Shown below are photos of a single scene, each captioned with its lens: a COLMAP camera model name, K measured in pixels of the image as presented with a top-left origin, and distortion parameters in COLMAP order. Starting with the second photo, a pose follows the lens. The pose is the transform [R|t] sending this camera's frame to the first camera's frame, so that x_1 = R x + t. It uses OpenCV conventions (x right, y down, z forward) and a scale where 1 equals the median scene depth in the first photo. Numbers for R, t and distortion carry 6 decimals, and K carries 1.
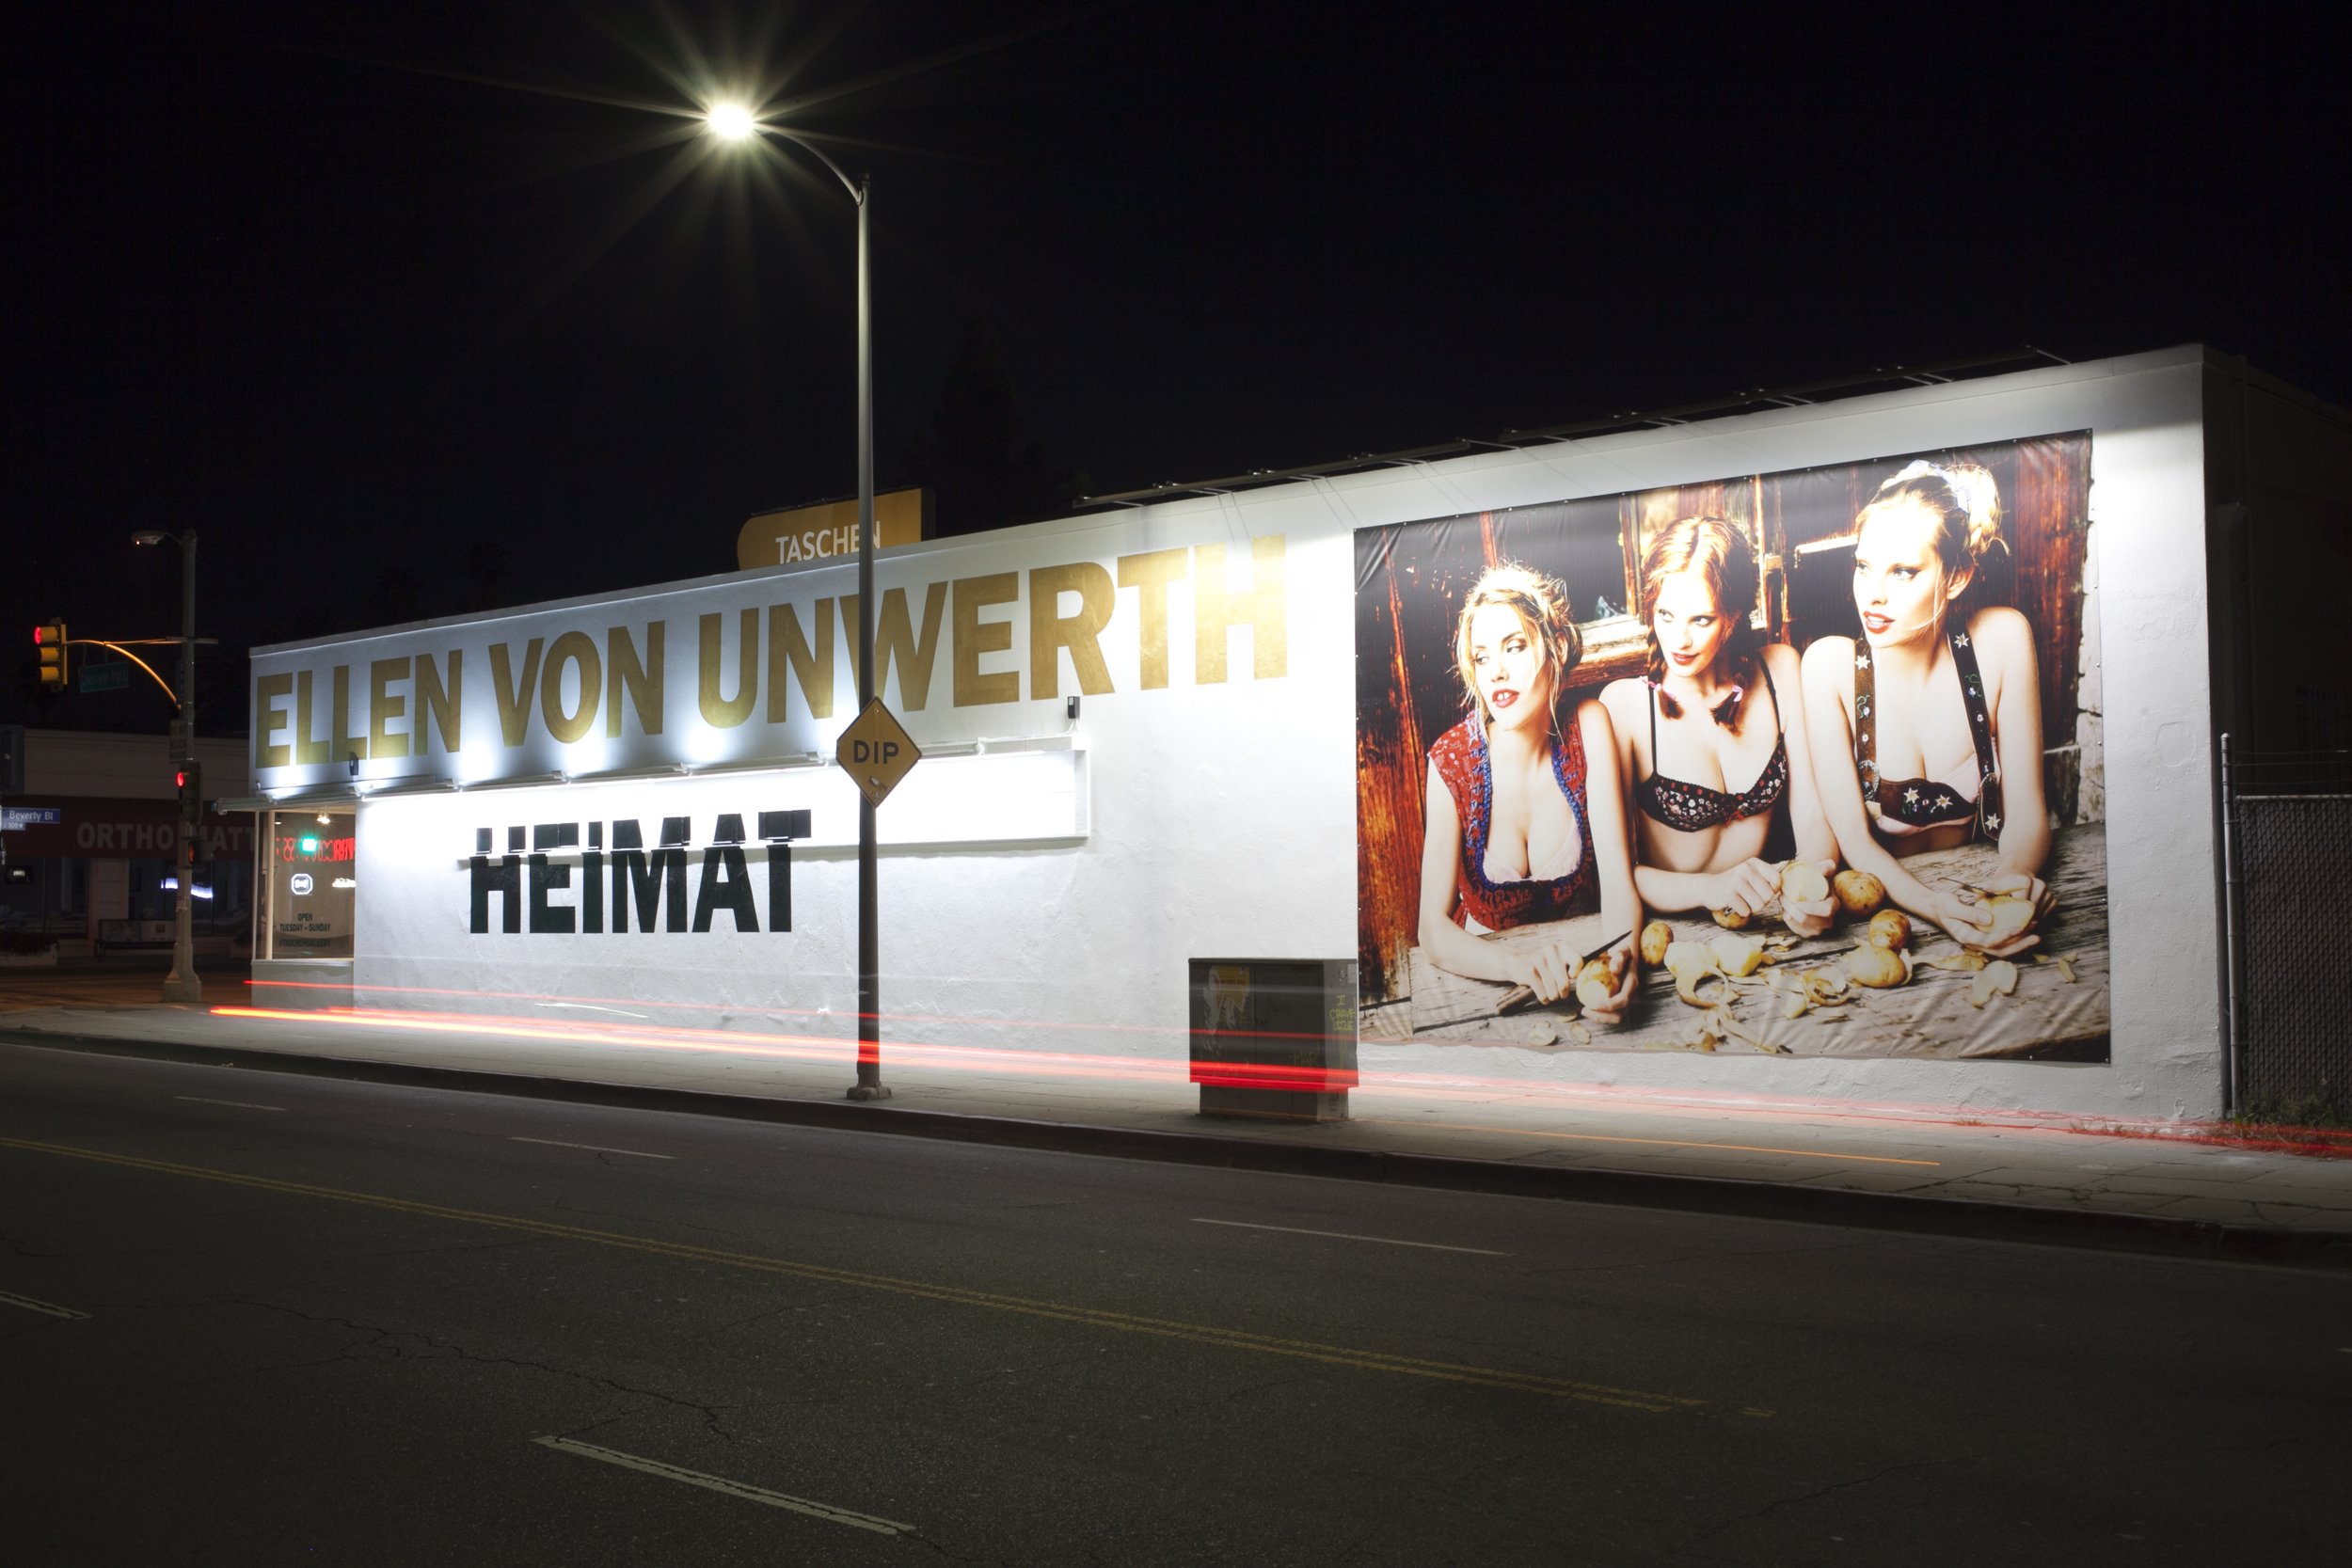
lens RADIAL K [[2677.2, 0, 1155.3], [0, 2677.2, 784.2], [0, 0, 1]] dist [-0.041800, 0.000000]
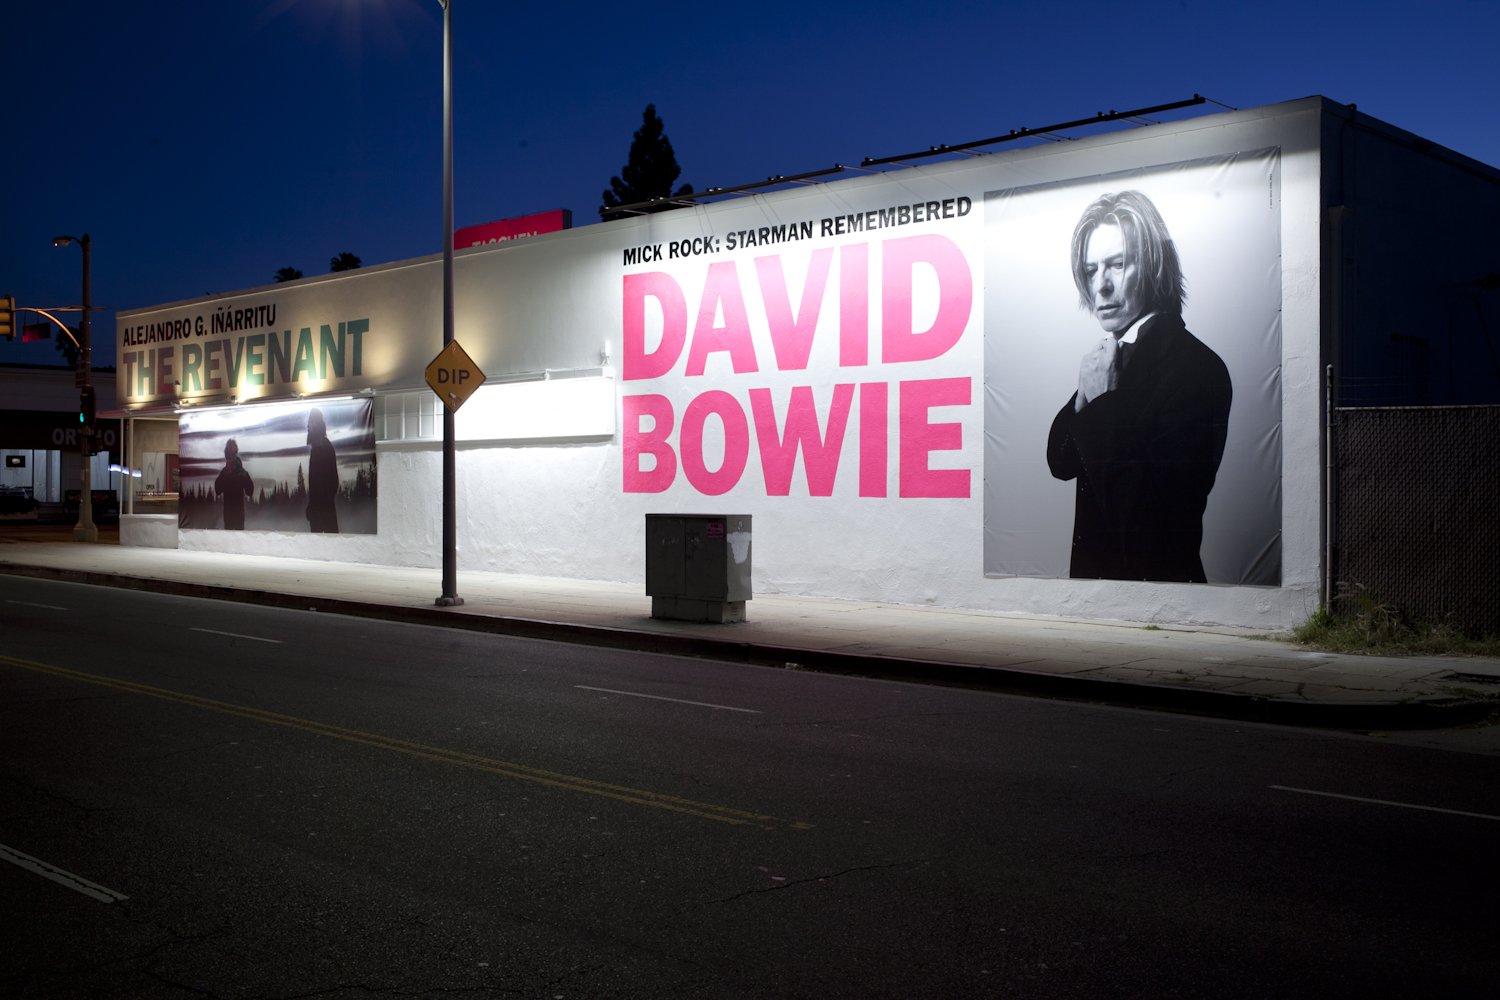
lens RADIAL K [[1707.5, 0, 755.1], [0, 1707.5, 506.7], [0, 0, 1]] dist [-0.041800, 0.000000]
pose [[0.999311, 0.006942, -0.036449, 0.101121], [-0.004897, 0.998425, 0.055895, 0.006811], [0.036780, -0.055679, 0.997771, 0.044703]]
